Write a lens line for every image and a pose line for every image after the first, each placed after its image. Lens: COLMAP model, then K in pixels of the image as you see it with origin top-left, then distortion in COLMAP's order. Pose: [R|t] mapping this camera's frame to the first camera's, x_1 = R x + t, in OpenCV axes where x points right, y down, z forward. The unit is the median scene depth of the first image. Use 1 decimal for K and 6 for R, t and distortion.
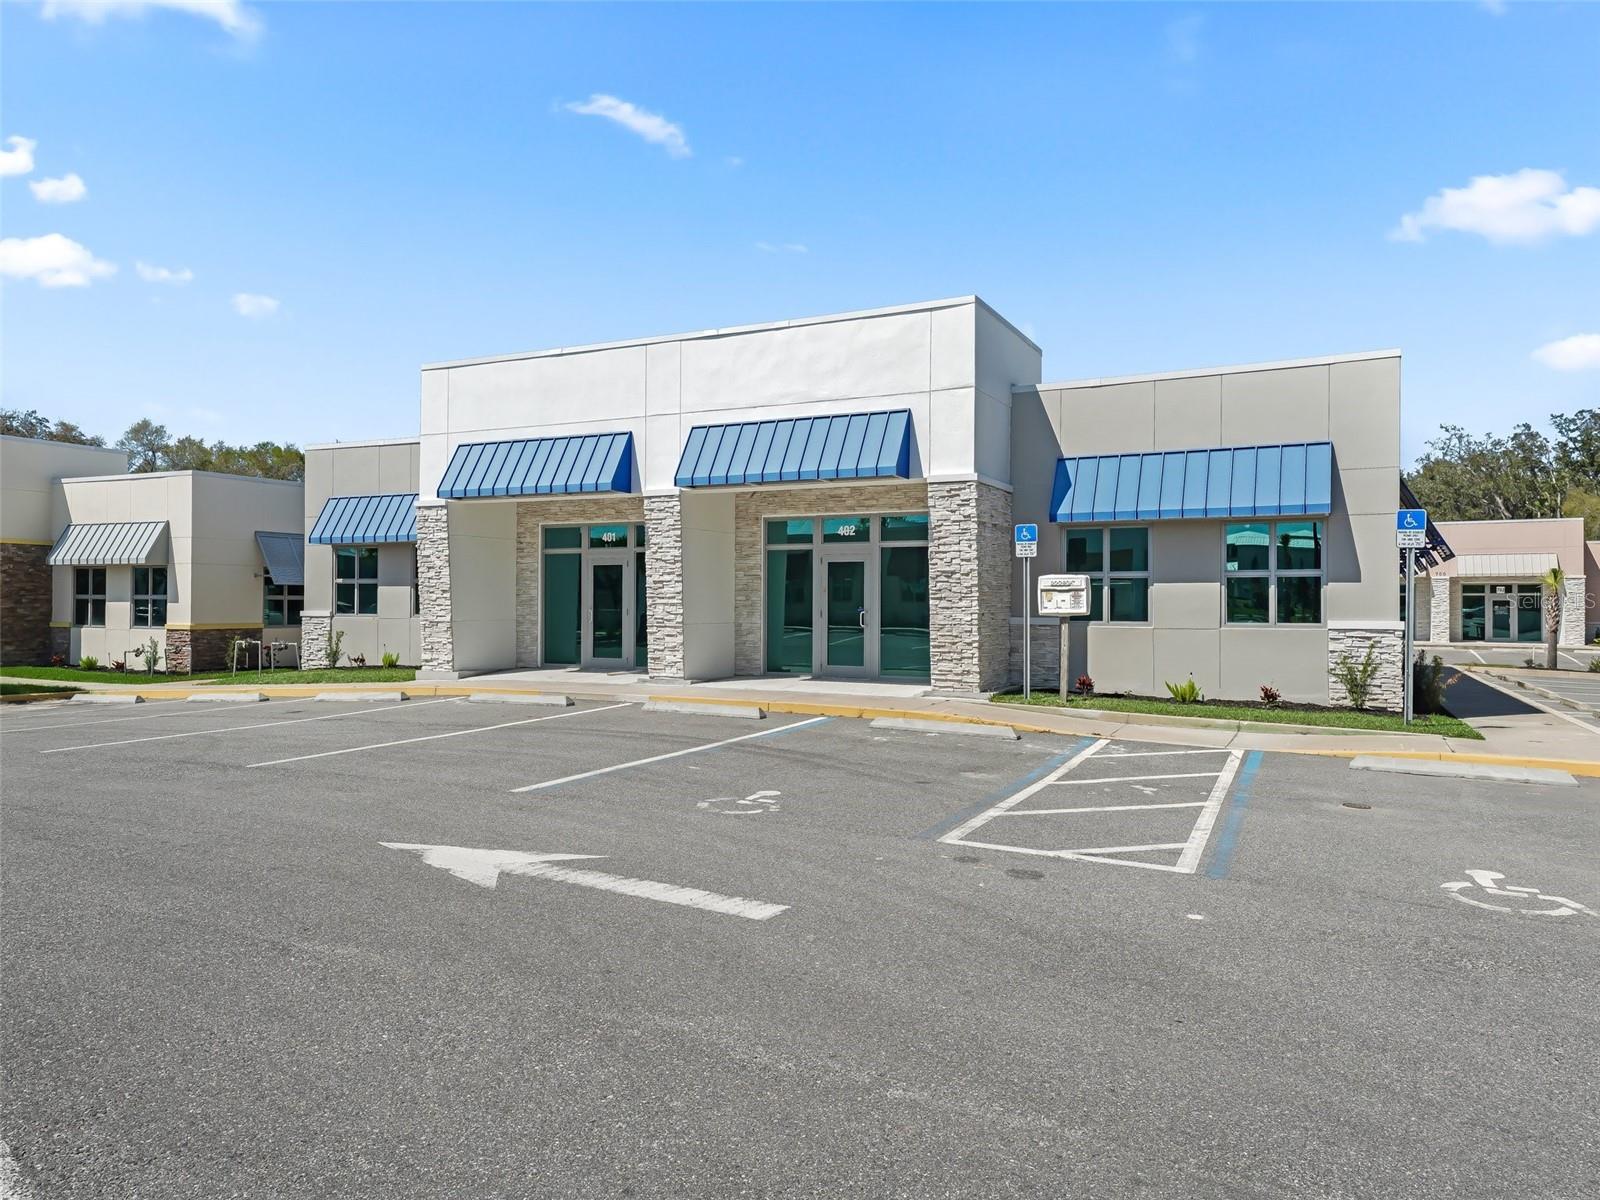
lens RADIAL K [[1031.2, 0, 798.4], [0, 1031.2, 602.4], [0, 0, 1]] dist [0.040040, 0.000963]
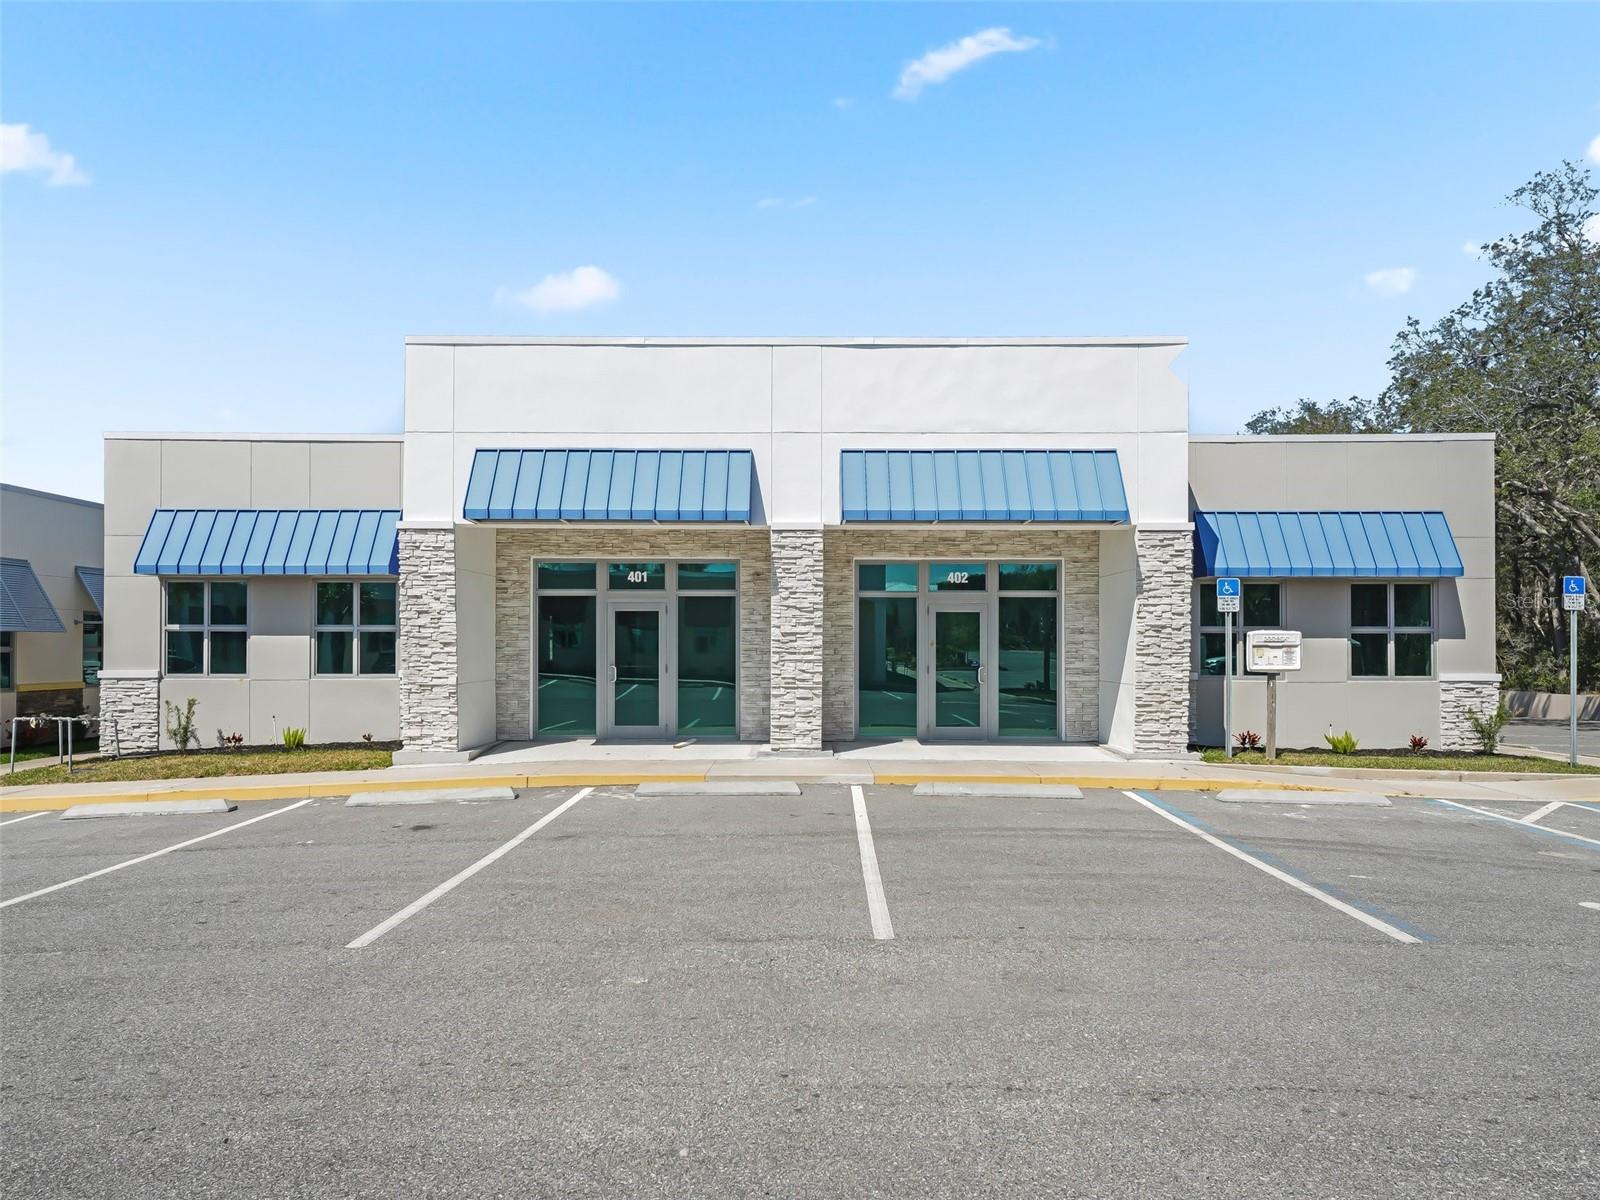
lens RADIAL K [[999.0, 0, 818.6], [0, 999.0, 646.0], [0, 0, 1]] dist [0.013361, 0.001376]
pose [[0.906266, 0.000190, 0.422708, -0.444952], [0.000909, 0.999997, -0.002397, -0.008193], [-0.422707, 0.002557, 0.906263, 0.261123]]
